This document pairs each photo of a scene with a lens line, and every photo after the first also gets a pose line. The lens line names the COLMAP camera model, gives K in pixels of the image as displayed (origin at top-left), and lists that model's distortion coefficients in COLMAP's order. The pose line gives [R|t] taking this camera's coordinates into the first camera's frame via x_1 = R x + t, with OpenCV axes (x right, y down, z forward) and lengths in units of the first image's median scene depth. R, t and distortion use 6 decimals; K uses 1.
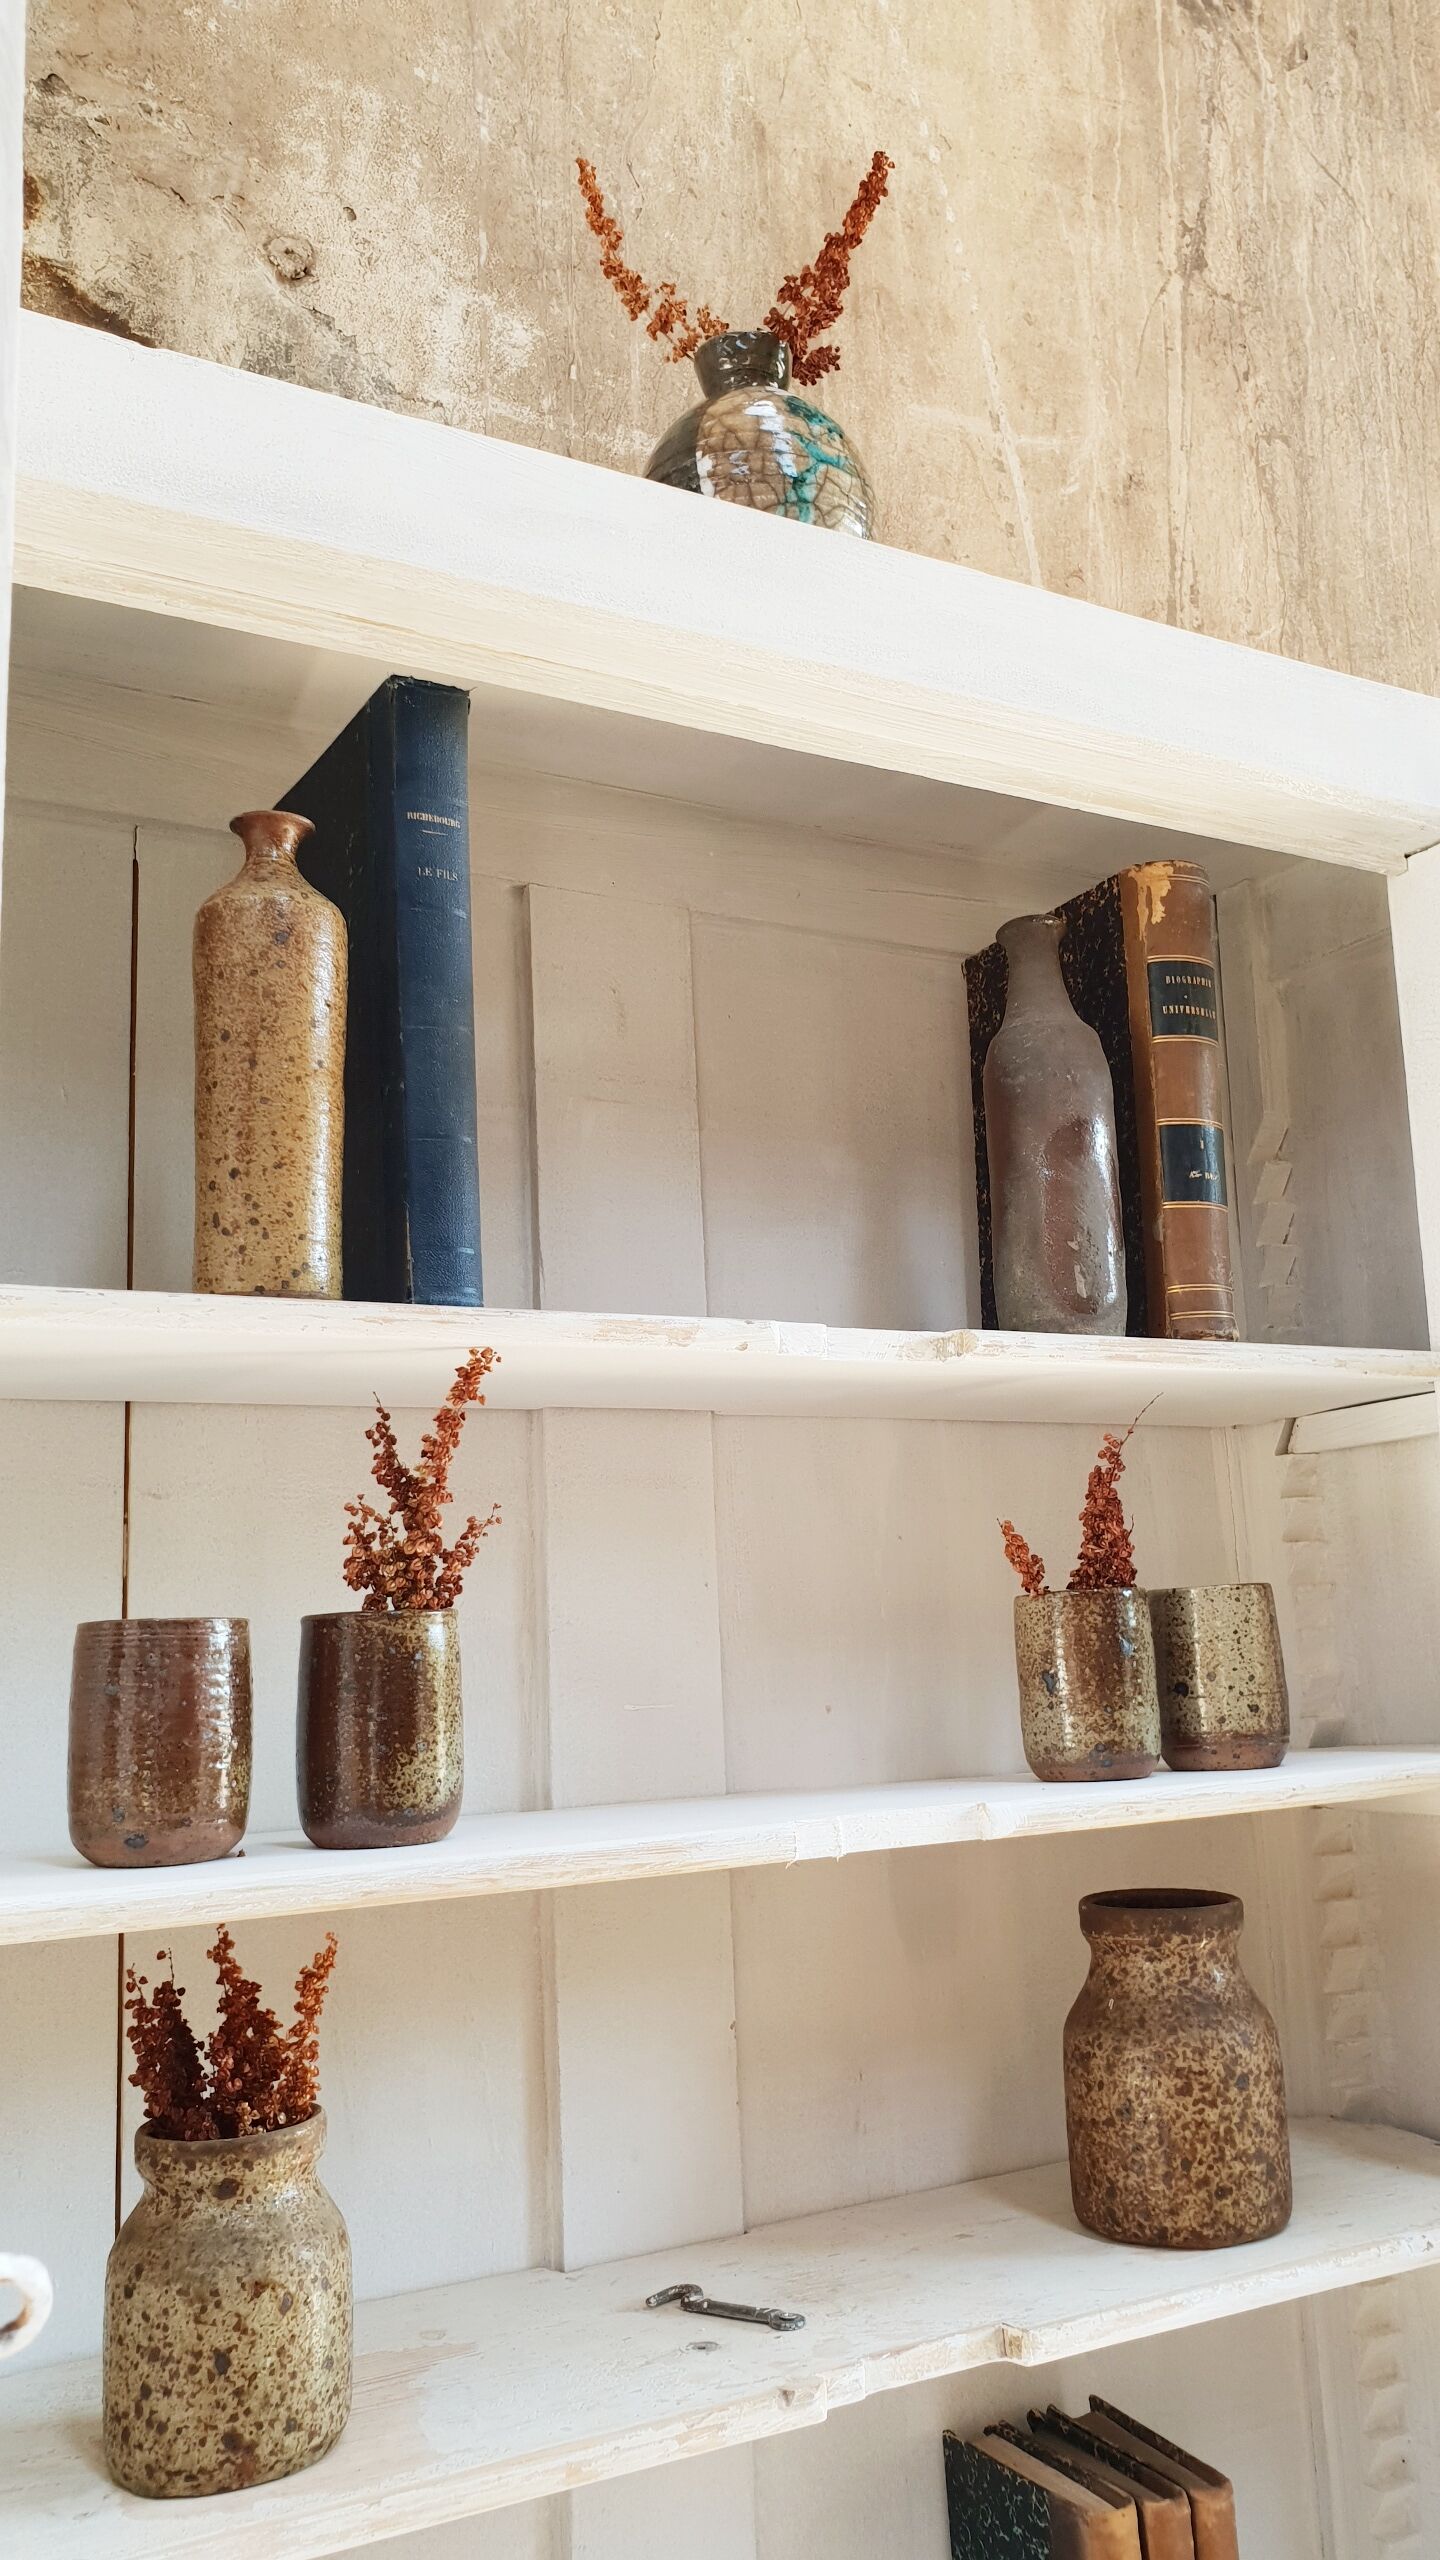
lens RADIAL K [[2013.4, 0, 745.7], [0, 2013.4, 1262.9], [0, 0, 1]] dist [-0.008352, 0.040224]
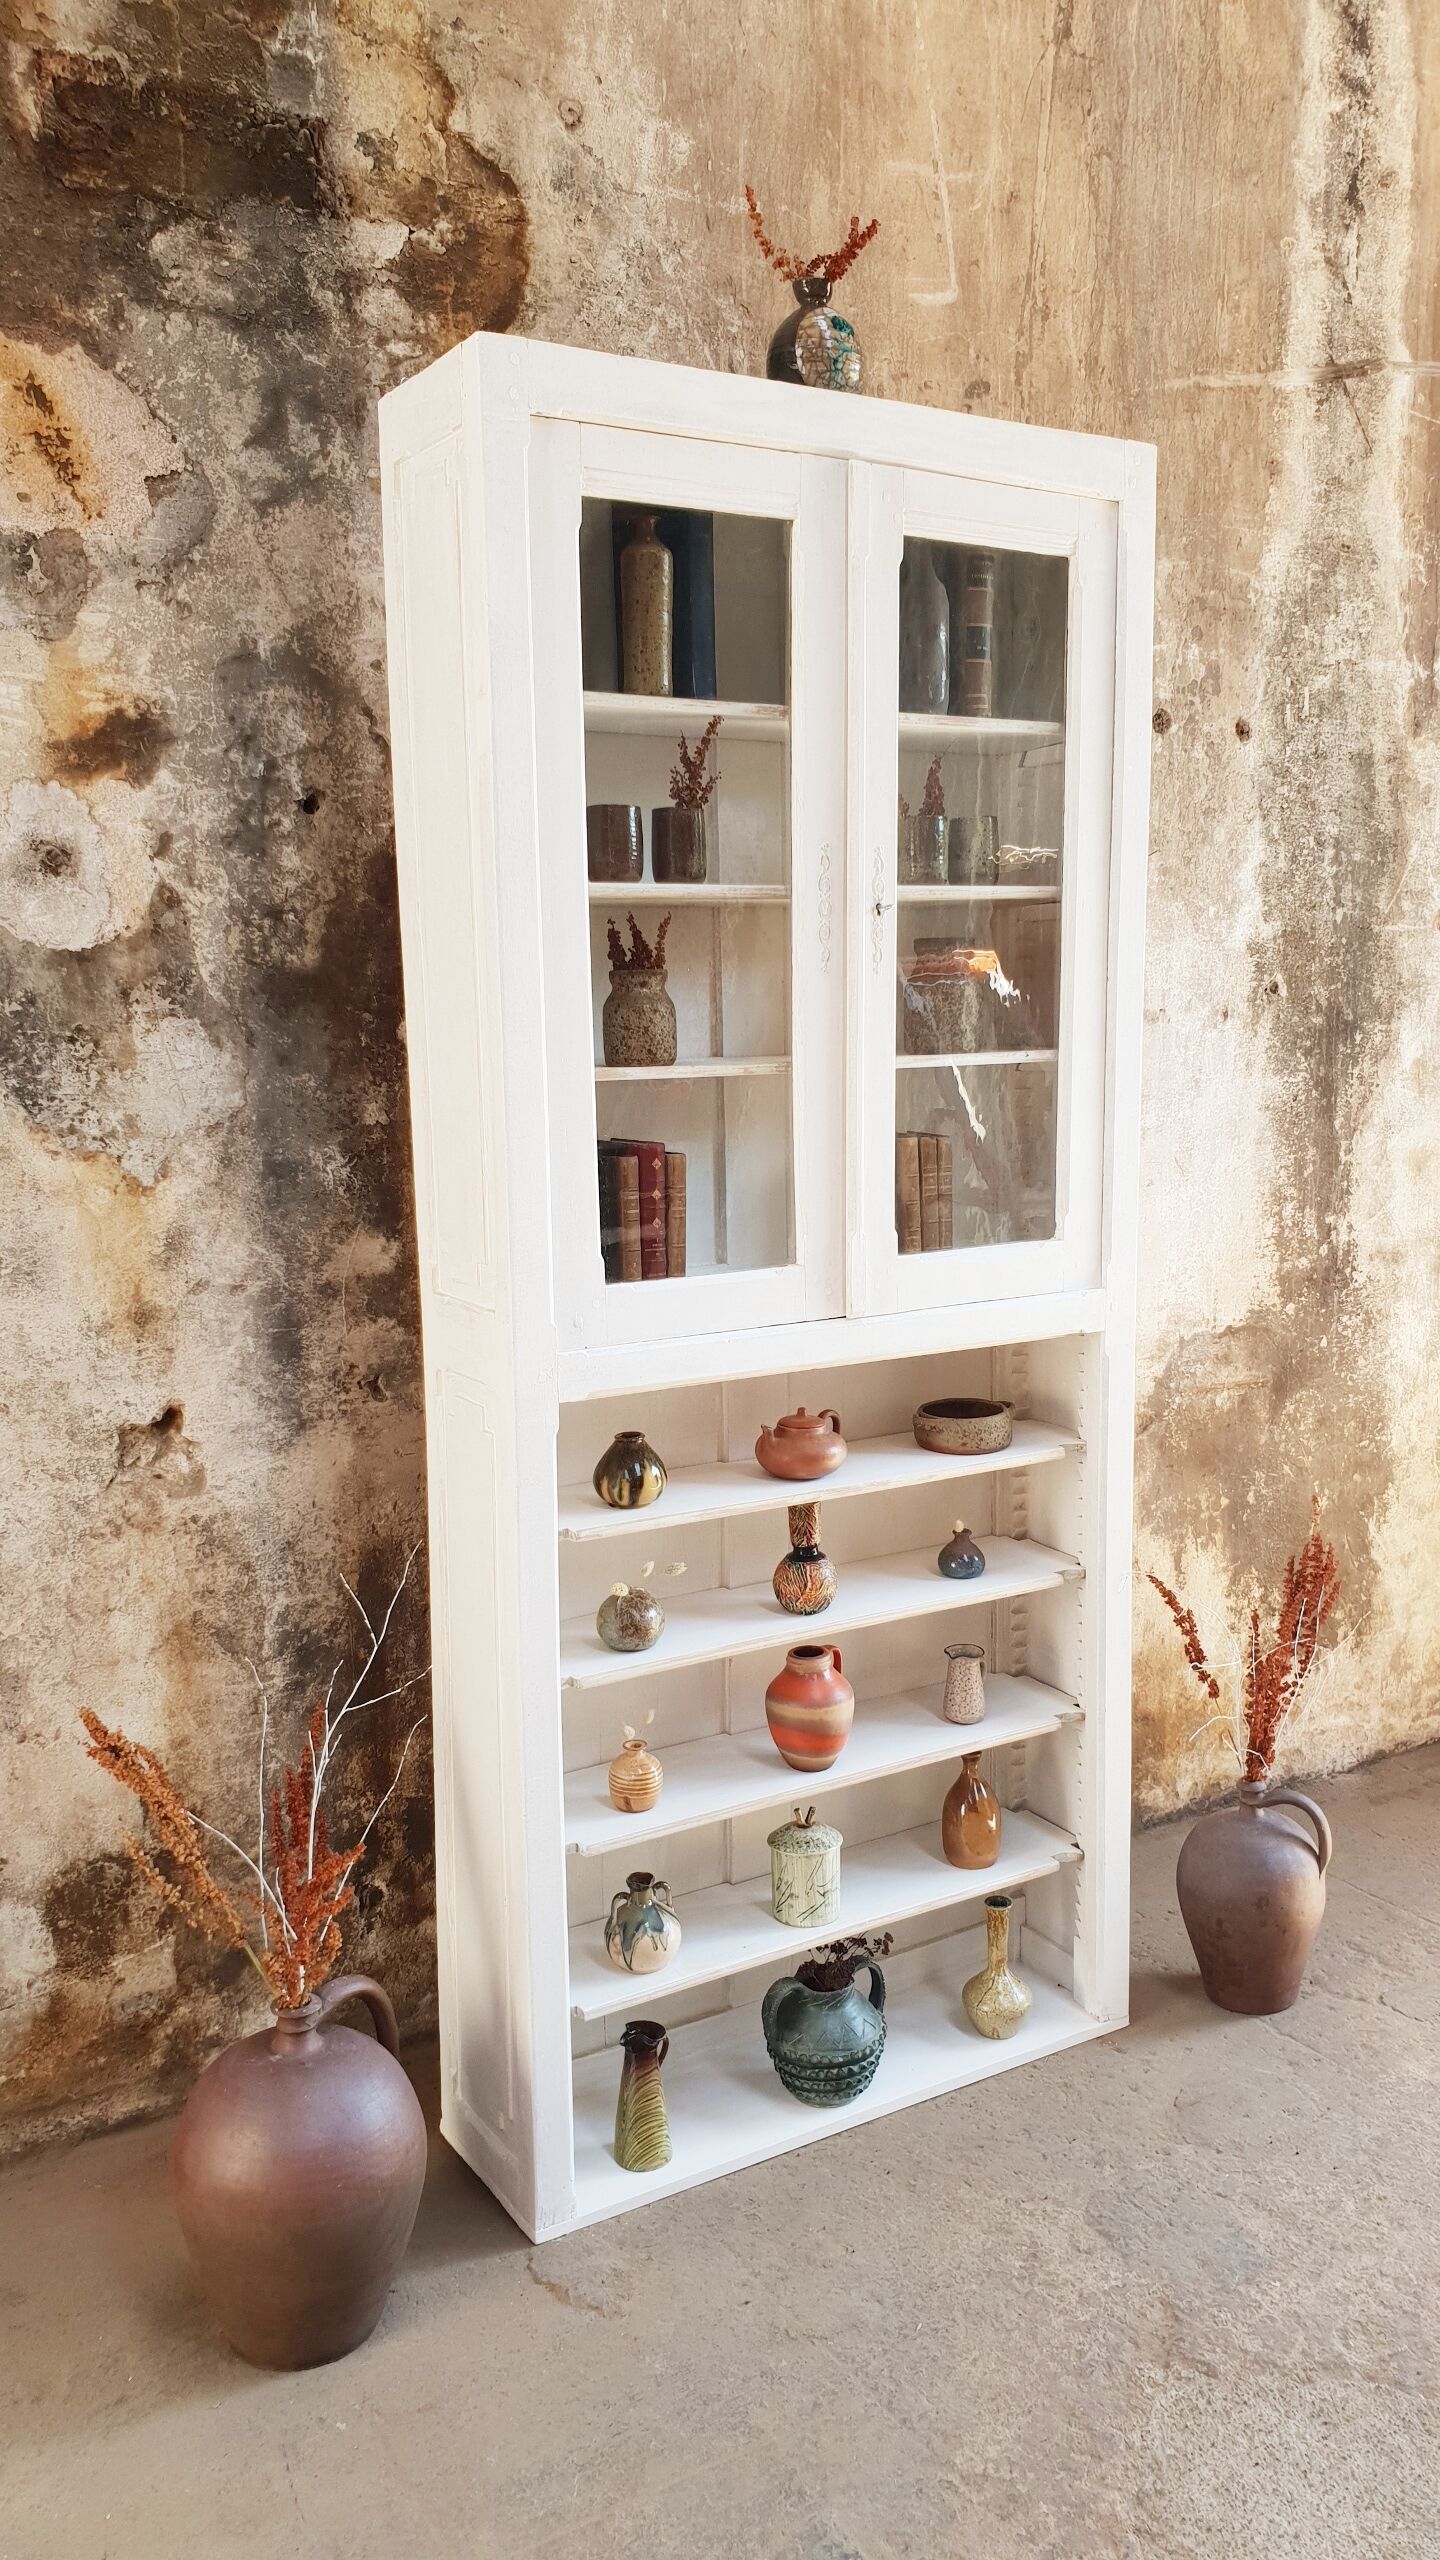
lens RADIAL K [[2013.4, 0, 740.0], [0, 2013.4, 1273.8], [0, 0, 1]] dist [-0.008352, 0.040224]
pose [[0.998825, 0.022517, 0.042920, -0.168585], [-0.035351, 0.944259, 0.327299, -0.121841], [-0.033158, -0.328432, 0.943946, -1.633711]]
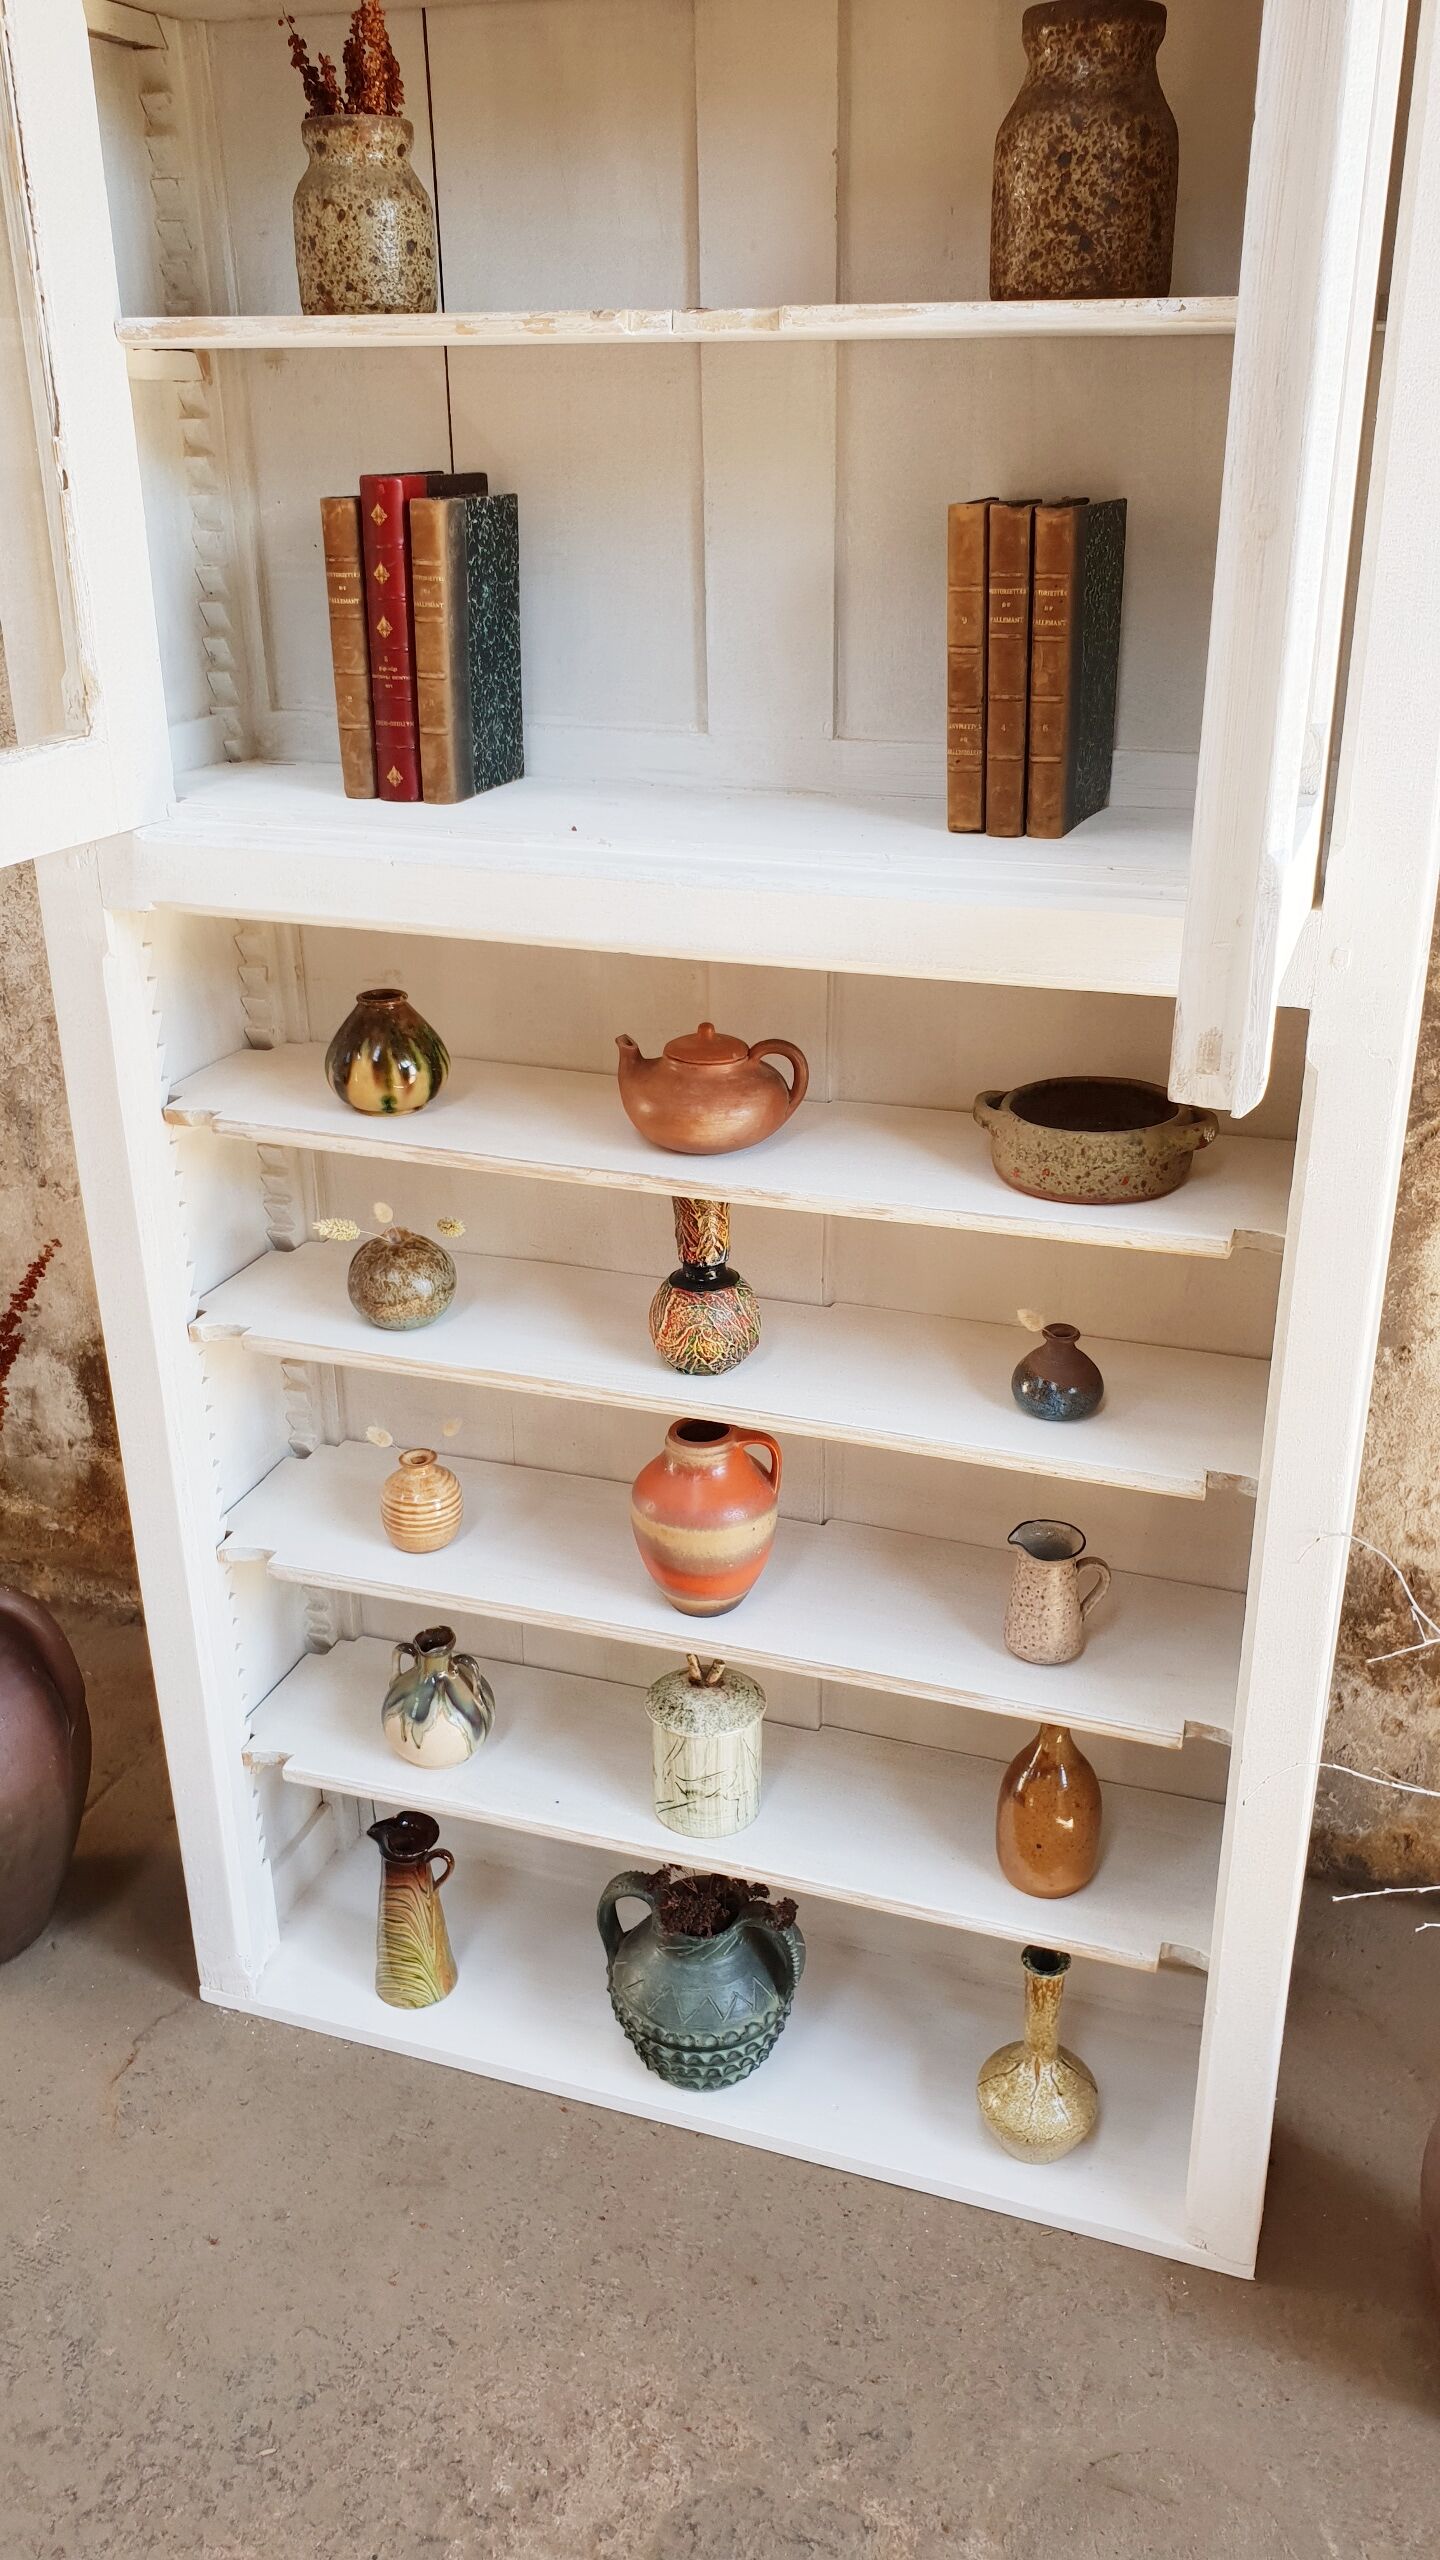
lens RADIAL K [[2013.4, 0, 737.4], [0, 2013.4, 1267.0], [0, 0, 1]] dist [-0.008352, 0.040224]
pose [[0.666980, 0.330257, -0.667883, 1.060682], [0.118610, 0.837902, 0.532777, 0.279984], [0.735574, -0.434570, 0.519692, -0.039633]]
